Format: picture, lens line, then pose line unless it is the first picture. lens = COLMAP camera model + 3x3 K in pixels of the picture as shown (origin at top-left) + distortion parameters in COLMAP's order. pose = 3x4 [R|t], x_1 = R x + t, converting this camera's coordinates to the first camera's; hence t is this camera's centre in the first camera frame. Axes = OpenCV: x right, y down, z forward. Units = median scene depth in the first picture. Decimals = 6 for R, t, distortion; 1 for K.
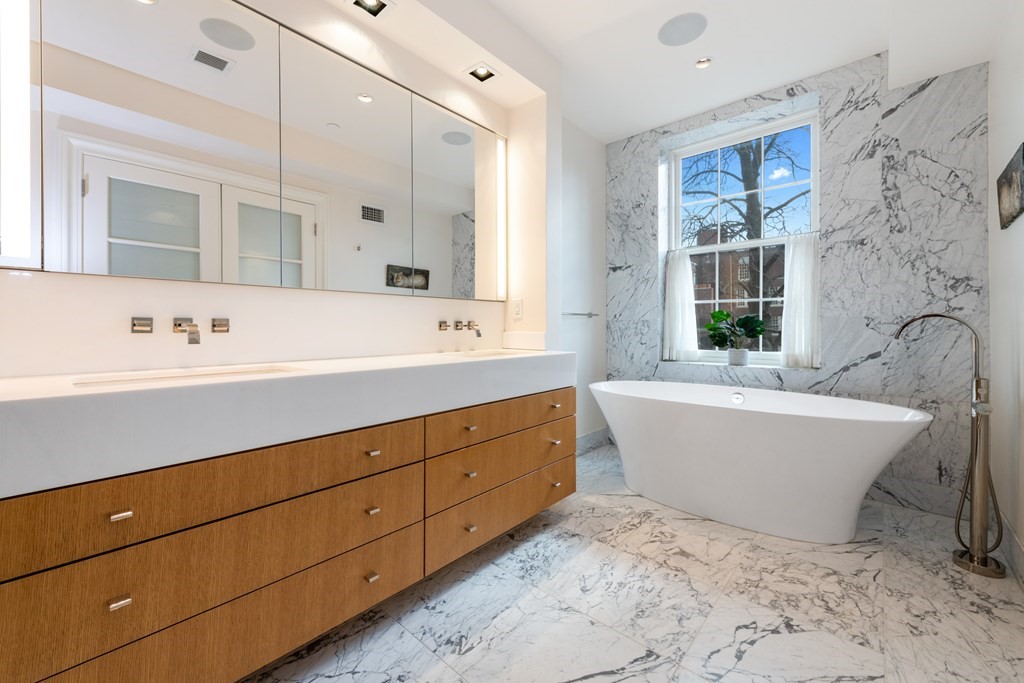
lens RADIAL K [[413.3, 0, 514.8], [0, 413.3, 328.5], [0, 0, 1]] dist [0.012225, -0.000184]
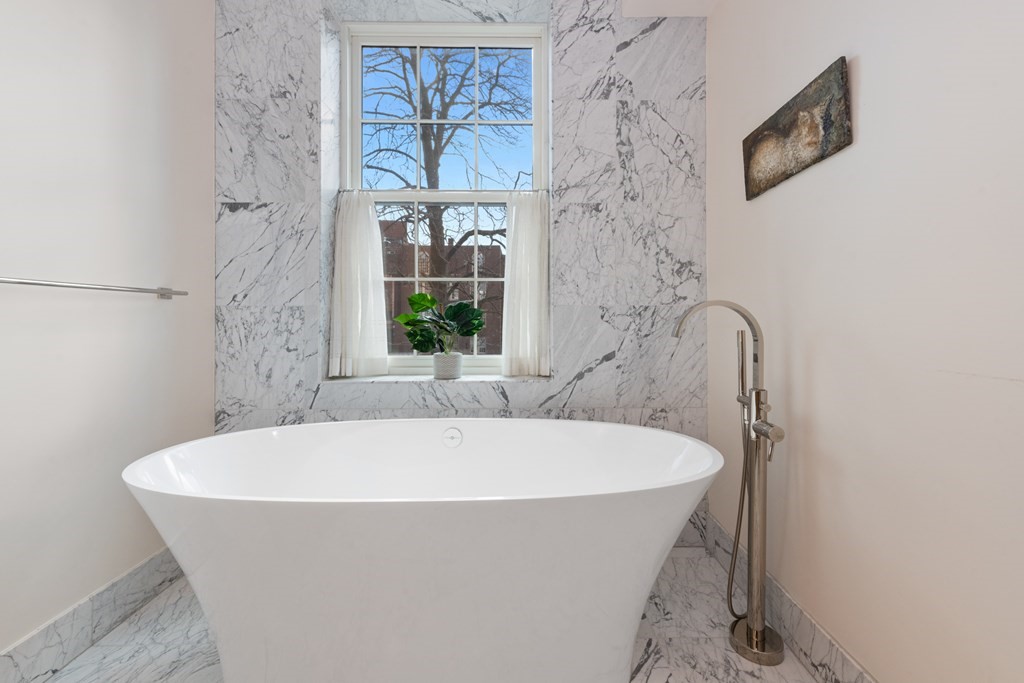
lens RADIAL K [[427.0, 0, 524.4], [0, 427.0, 314.4], [0, 0, 1]] dist [0.002938, 0.000006]
pose [[0.734683, 0.009014, 0.678351, 0.214324], [0.000857, 0.999899, -0.014214, -0.002052], [-0.678410, 0.011024, 0.734601, 0.528265]]
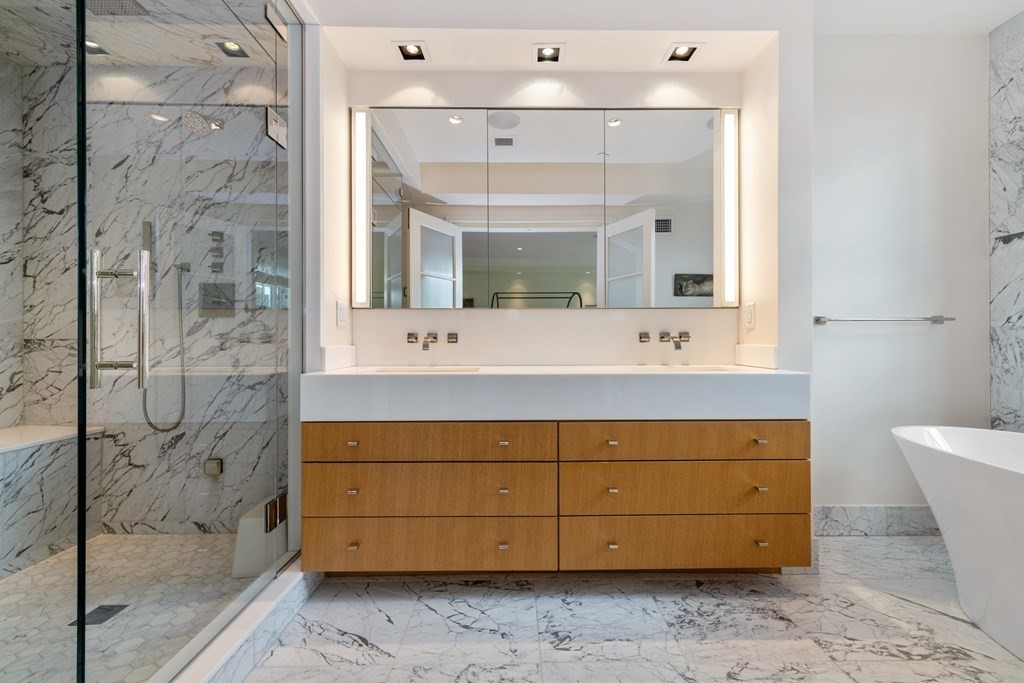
lens RADIAL K [[425.1, 0, 512.0], [0, 425.1, 341.5], [0, 0, 1]] dist [0.008755, -0.000296]
pose [[0.665840, 0.002976, -0.746089, 0.333305], [-0.001415, 0.999995, 0.002726, 0.000576], [0.746093, -0.000759, 0.665841, 0.108318]]
